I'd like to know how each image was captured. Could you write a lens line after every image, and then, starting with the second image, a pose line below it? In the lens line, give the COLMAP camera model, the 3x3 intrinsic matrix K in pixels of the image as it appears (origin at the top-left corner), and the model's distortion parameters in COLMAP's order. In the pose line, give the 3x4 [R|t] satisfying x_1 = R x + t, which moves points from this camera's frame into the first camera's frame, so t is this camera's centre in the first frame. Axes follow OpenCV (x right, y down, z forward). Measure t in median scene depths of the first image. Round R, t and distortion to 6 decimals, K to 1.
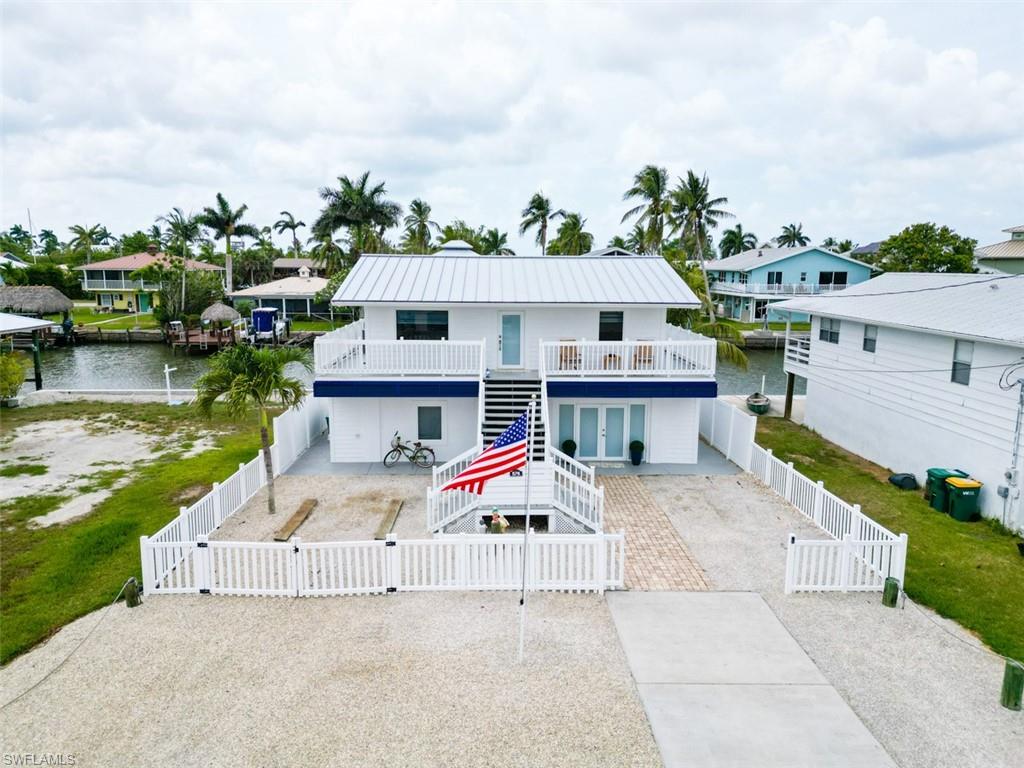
lens RADIAL K [[713.7, 0, 512.7], [0, 713.7, 390.1], [0, 0, 1]] dist [0.069195, -0.067306]
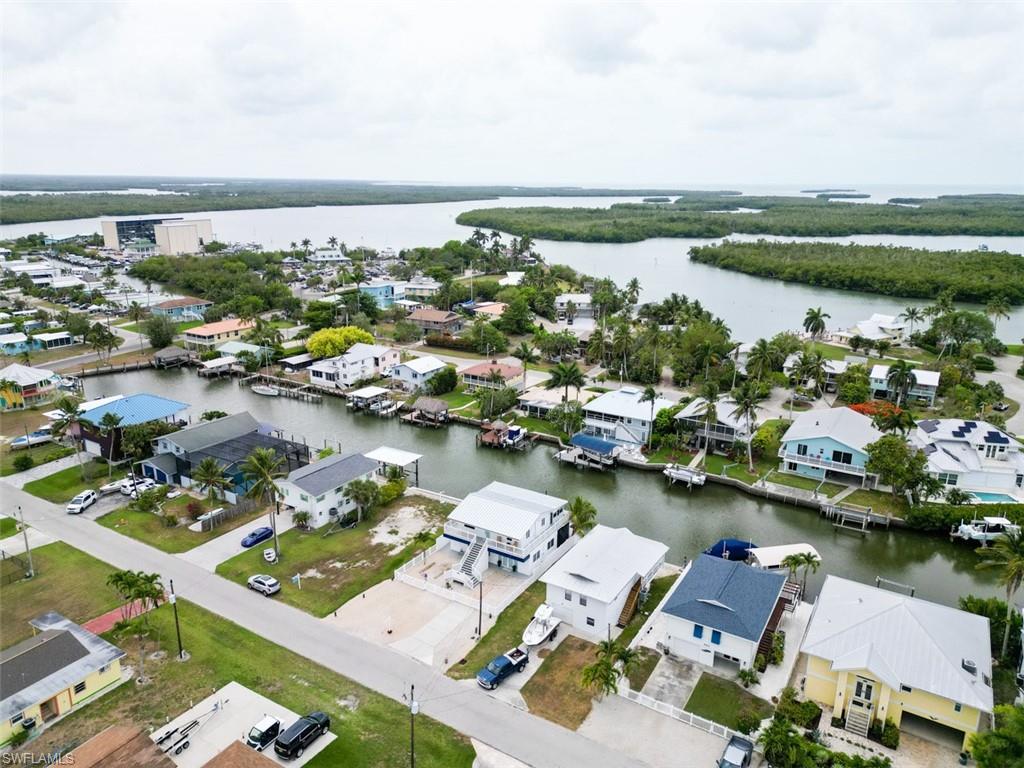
lens RADIAL K [[713.7, 0, 508.5], [0, 713.7, 387.6], [0, 0, 1]] dist [0.069195, -0.067306]
pose [[0.837106, 0.154235, -0.524848, 2.159717], [-0.100166, 0.986426, 0.130118, -1.465973], [0.537793, -0.056350, 0.841192, -2.348560]]
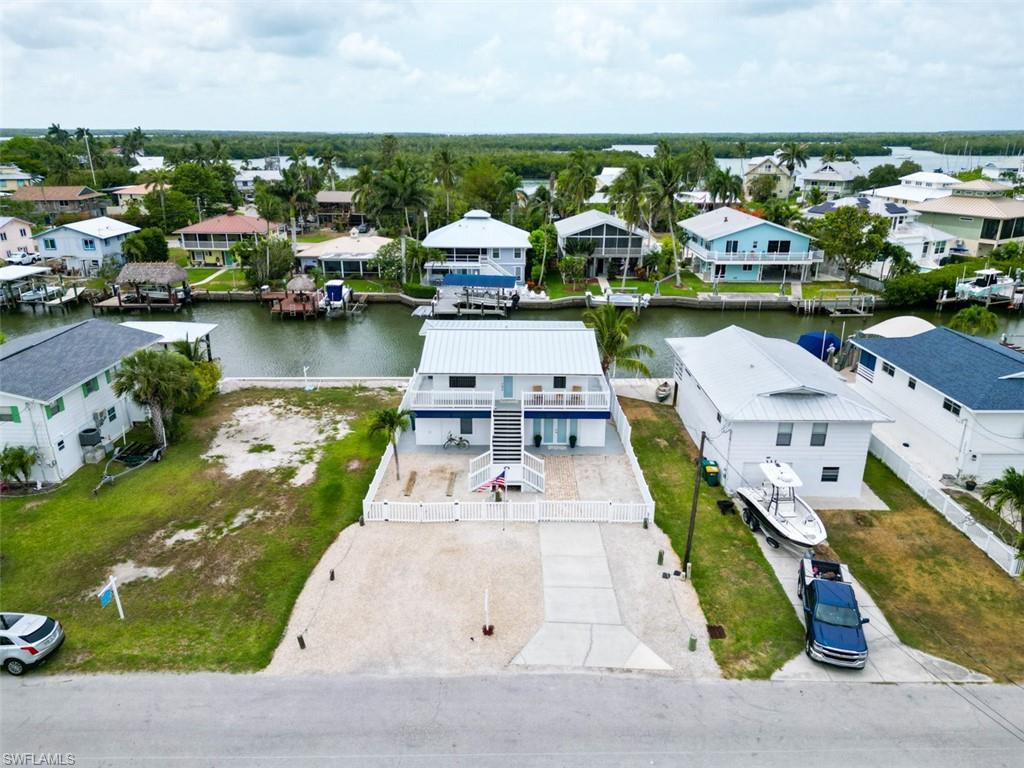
lens RADIAL K [[713.7, 0, 513.8], [0, 713.7, 389.1], [0, 0, 1]] dist [0.069195, -0.067306]
pose [[0.999647, 0.007377, -0.025536, 0.065723], [-0.002969, 0.985694, 0.168521, -0.406798], [0.026414, -0.168386, 0.985367, -0.951702]]
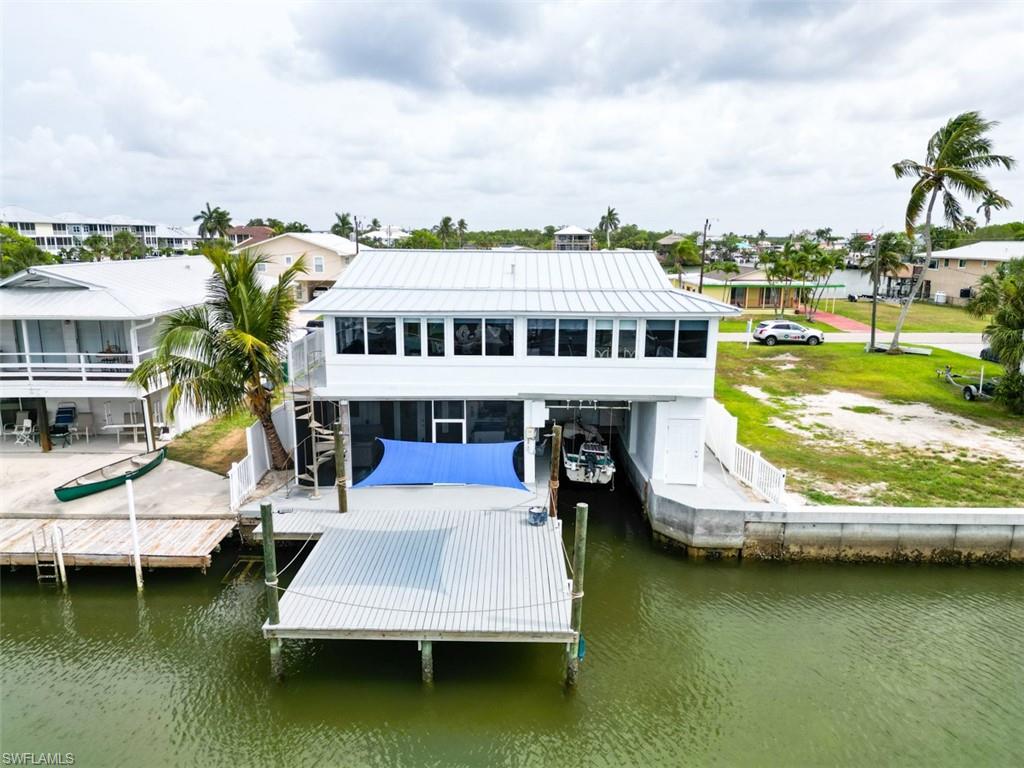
lens RADIAL K [[713.7, 0, 509.3], [0, 713.7, 389.8], [0, 0, 1]] dist [0.069195, -0.067306]
pose [[-0.998979, -0.018331, 0.041283, -0.062468], [-0.001437, 0.926389, 0.376565, -0.465941], [-0.045147, 0.376121, -0.925470, 2.423415]]
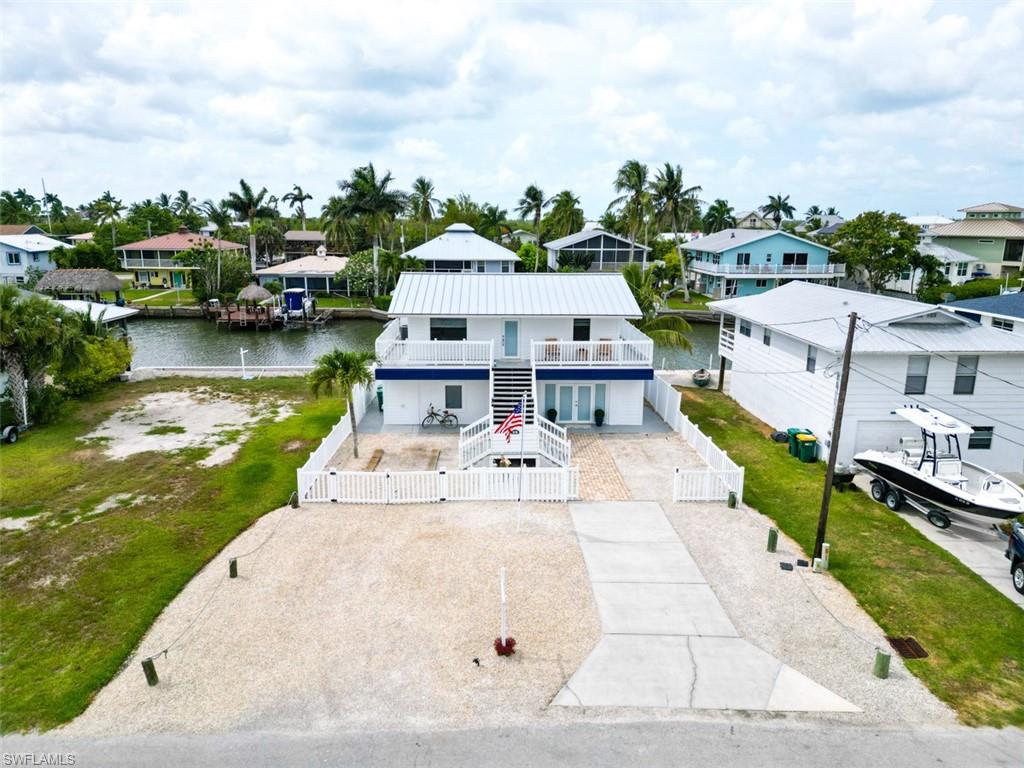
lens RADIAL K [[713.7, 0, 513.1], [0, 713.7, 391.6], [0, 0, 1]] dist [0.069195, -0.067306]
pose [[0.999983, -0.000665, 0.005739, -0.006906], [0.000329, 0.998299, 0.058303, -0.050218], [-0.005768, -0.058300, 0.998282, -0.439488]]
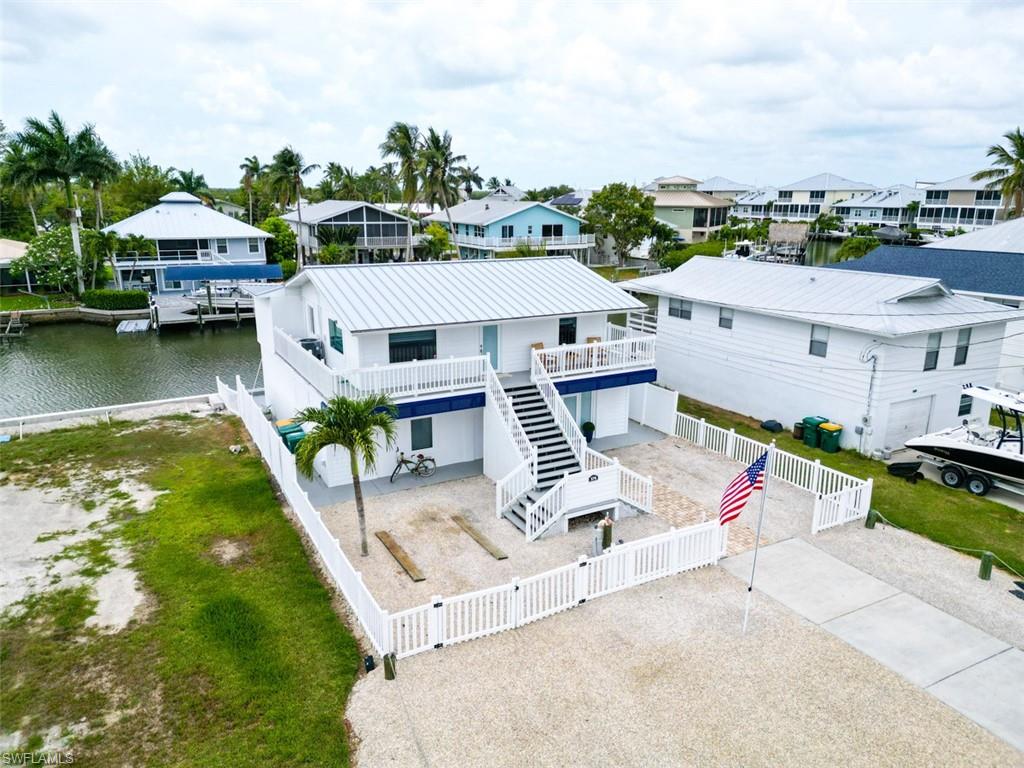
lens RADIAL K [[713.7, 0, 512.5], [0, 713.7, 384.8], [0, 0, 1]] dist [0.069195, -0.067306]
pose [[0.889384, -0.119016, 0.441398, -0.483348], [0.078725, 0.990966, 0.108573, -0.137006], [-0.450332, -0.061814, 0.890719, 0.013041]]
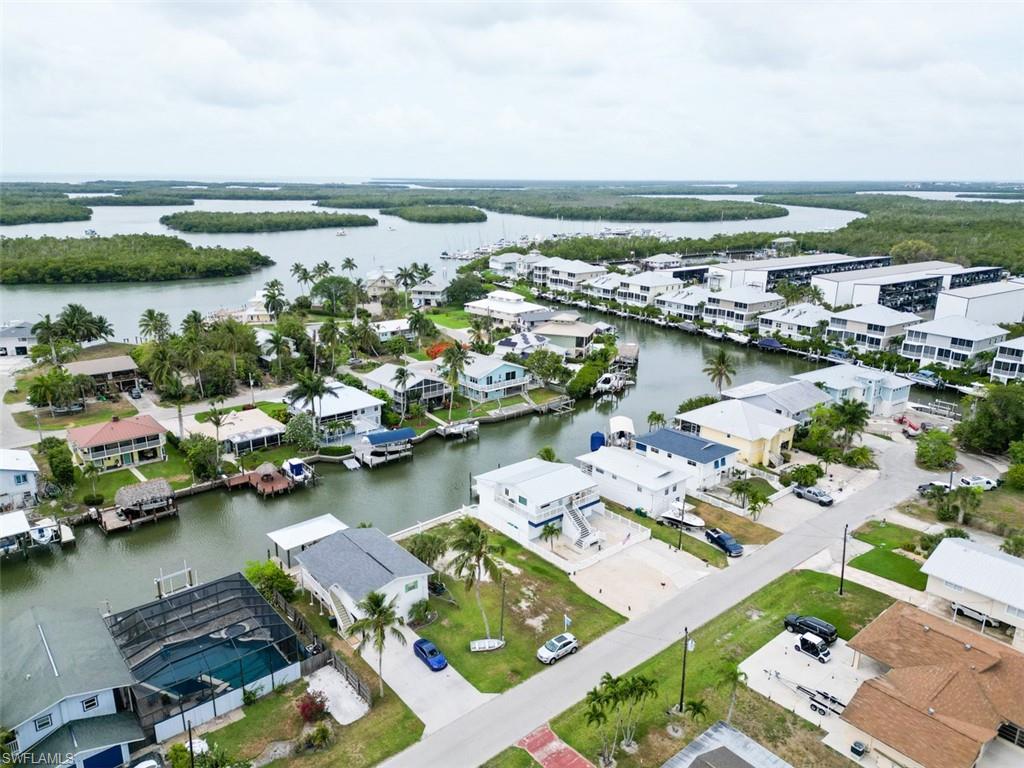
lens RADIAL K [[713.7, 0, 512.8], [0, 713.7, 369.1], [0, 0, 1]] dist [0.069195, -0.067306]
pose [[0.778458, -0.159344, 0.607135, -2.848662], [0.103323, 0.986577, 0.126451, -1.495621], [-0.619135, -0.035706, 0.784473, -2.272155]]
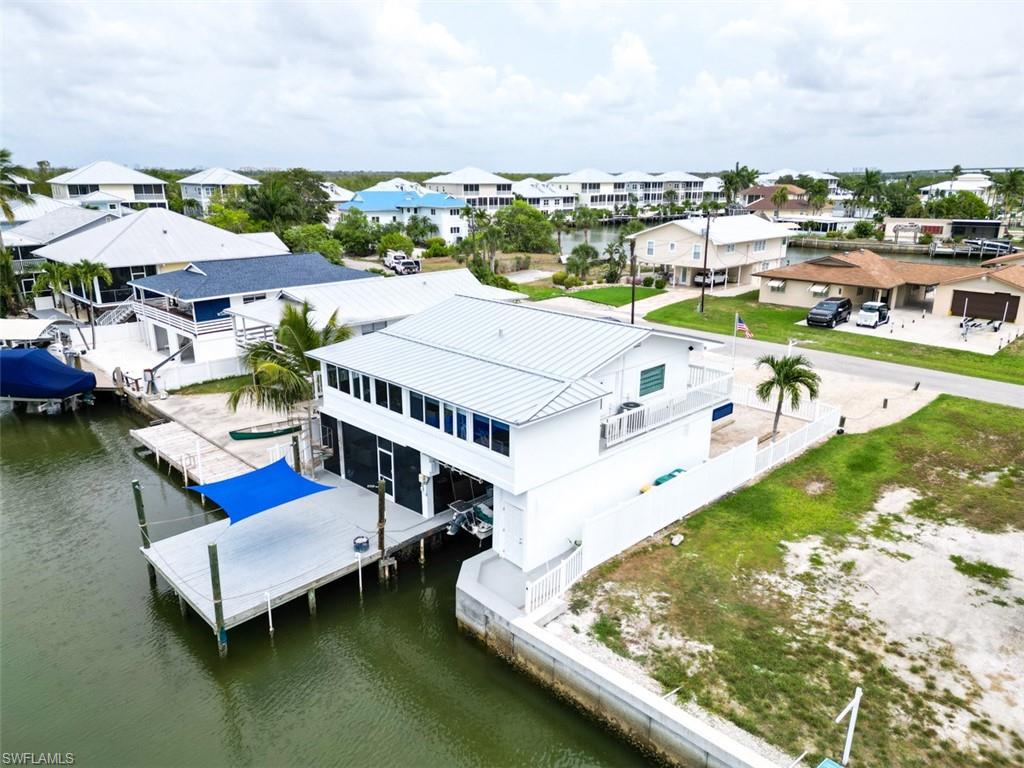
lens RADIAL K [[713.7, 0, 506.1], [0, 713.7, 385.5], [0, 0, 1]] dist [0.069195, -0.067306]
pose [[-0.678424, -0.212368, 0.703307, -0.937407], [0.124974, 0.909997, 0.395331, -0.634991], [-0.723963, 0.356097, -0.590823, 2.093912]]
